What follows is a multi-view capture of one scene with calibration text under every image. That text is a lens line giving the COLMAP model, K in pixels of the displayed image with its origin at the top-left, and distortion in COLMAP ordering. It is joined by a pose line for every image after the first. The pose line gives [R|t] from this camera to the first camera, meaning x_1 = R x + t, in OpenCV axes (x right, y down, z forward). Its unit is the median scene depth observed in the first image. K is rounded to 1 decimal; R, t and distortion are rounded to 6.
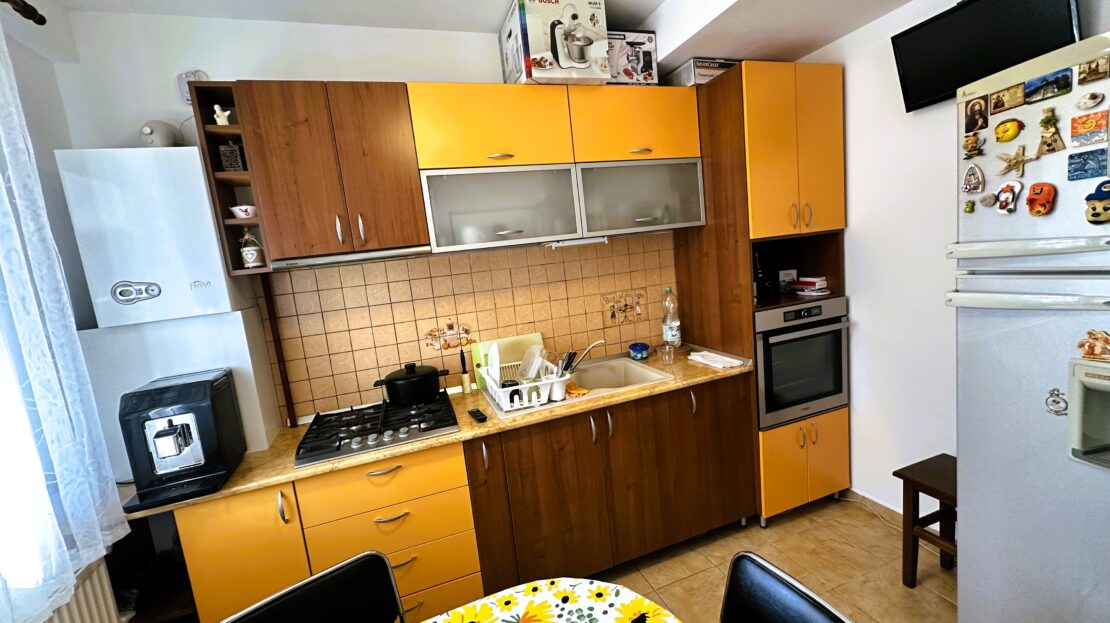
lens RADIAL K [[442.6, 0, 555.0], [0, 442.6, 311.5], [0, 0, 1]] dist [-0.000875, 0.000229]
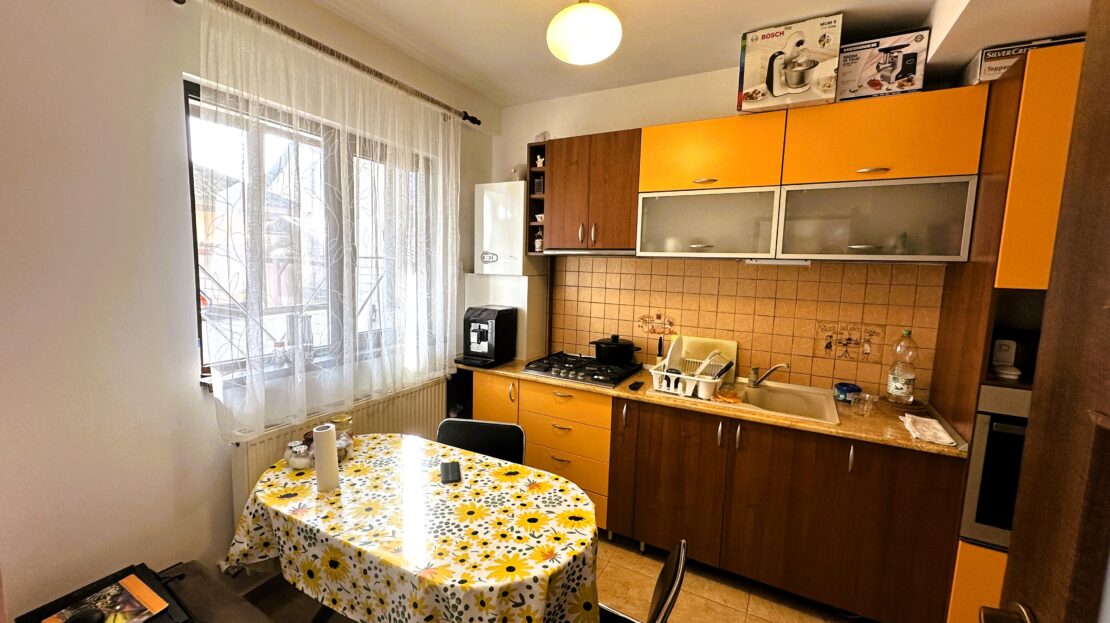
lens RADIAL K [[442.6, 0, 555.0], [0, 442.6, 311.5], [0, 0, 1]] dist [-0.000875, 0.000229]
pose [[0.652545, 0.209847, -0.728113, 0.528392], [-0.198161, 0.974708, 0.103323, -0.055694], [0.731380, 0.076861, 0.677625, -0.053012]]
